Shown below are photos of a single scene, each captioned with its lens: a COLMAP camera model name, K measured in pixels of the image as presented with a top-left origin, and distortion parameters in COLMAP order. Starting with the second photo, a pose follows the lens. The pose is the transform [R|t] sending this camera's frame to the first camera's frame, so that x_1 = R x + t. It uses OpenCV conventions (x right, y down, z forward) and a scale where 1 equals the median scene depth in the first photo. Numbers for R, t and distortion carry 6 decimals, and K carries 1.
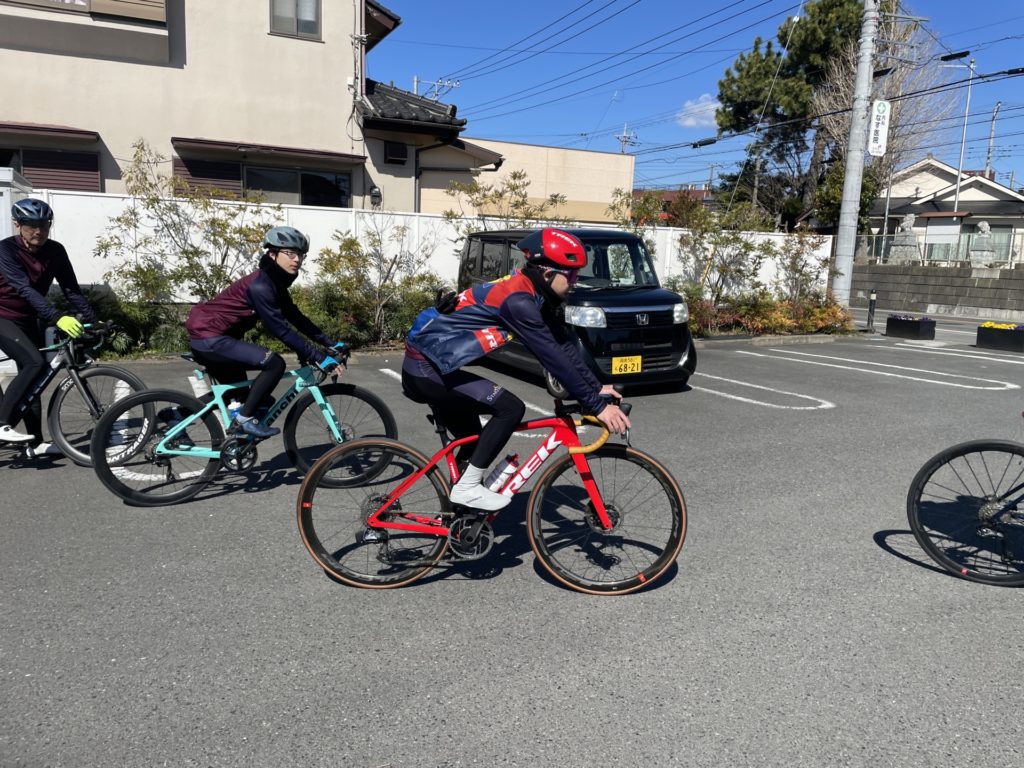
lens RADIAL K [[771.6, 0, 516.6], [0, 771.6, 382.9], [0, 0, 1]] dist [0.064249, -0.091702]
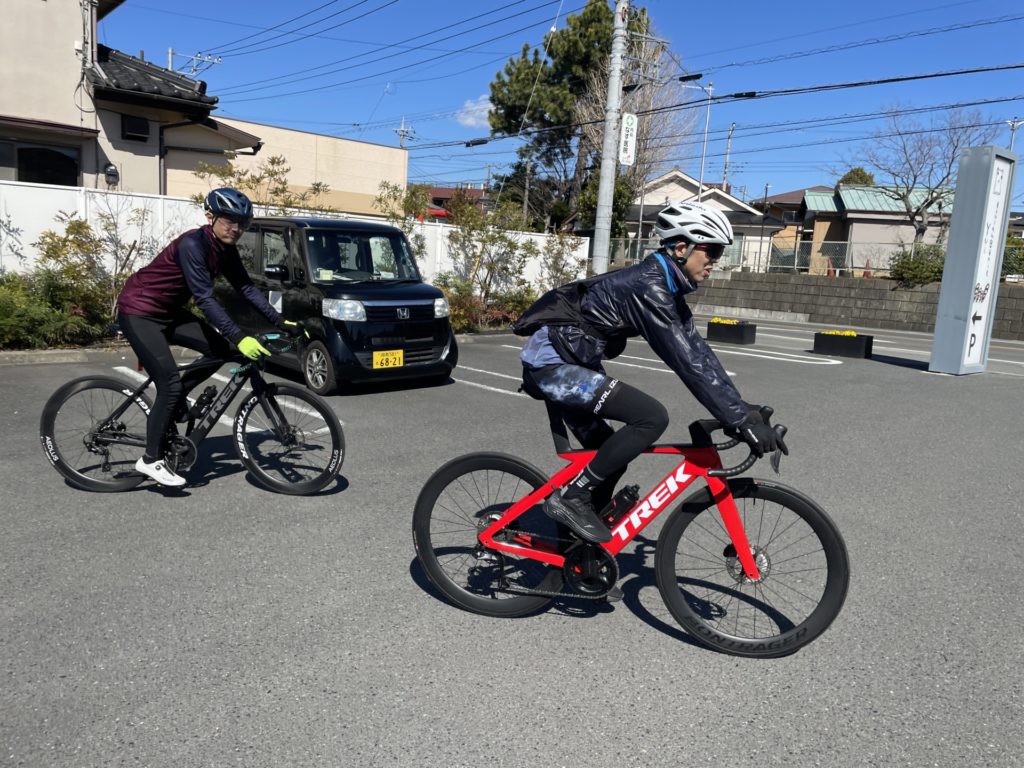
lens RADIAL K [[771.6, 0, 530.0], [0, 771.6, 387.5], [0, 0, 1]] dist [0.064249, -0.091702]
pose [[0.959883, -0.022072, 0.279531, 0.028530], [0.019170, 0.999730, 0.013112, 0.002794], [-0.279745, -0.007227, 0.960047, -0.003229]]
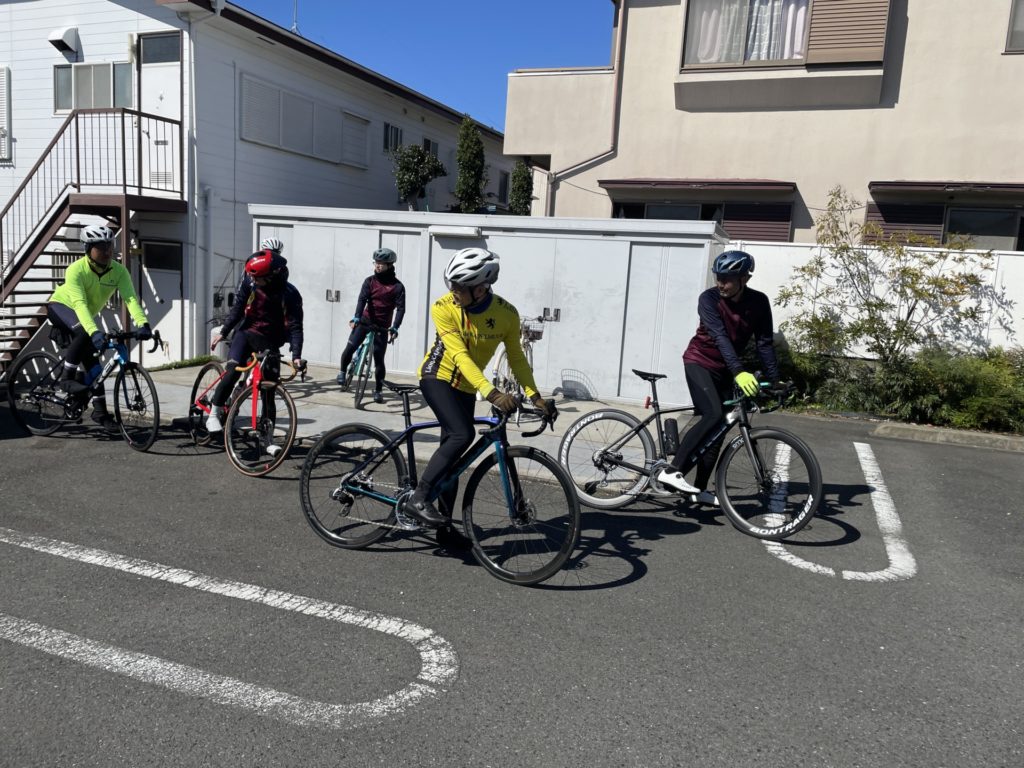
lens RADIAL K [[771.6, 0, 514.8], [0, 771.6, 381.9], [0, 0, 1]] dist [0.064249, -0.091702]
pose [[0.696059, 0.107018, -0.709964, -0.051616], [-0.148184, 0.988952, 0.003790, -0.018262], [0.702527, 0.102567, 0.704228, 0.068301]]
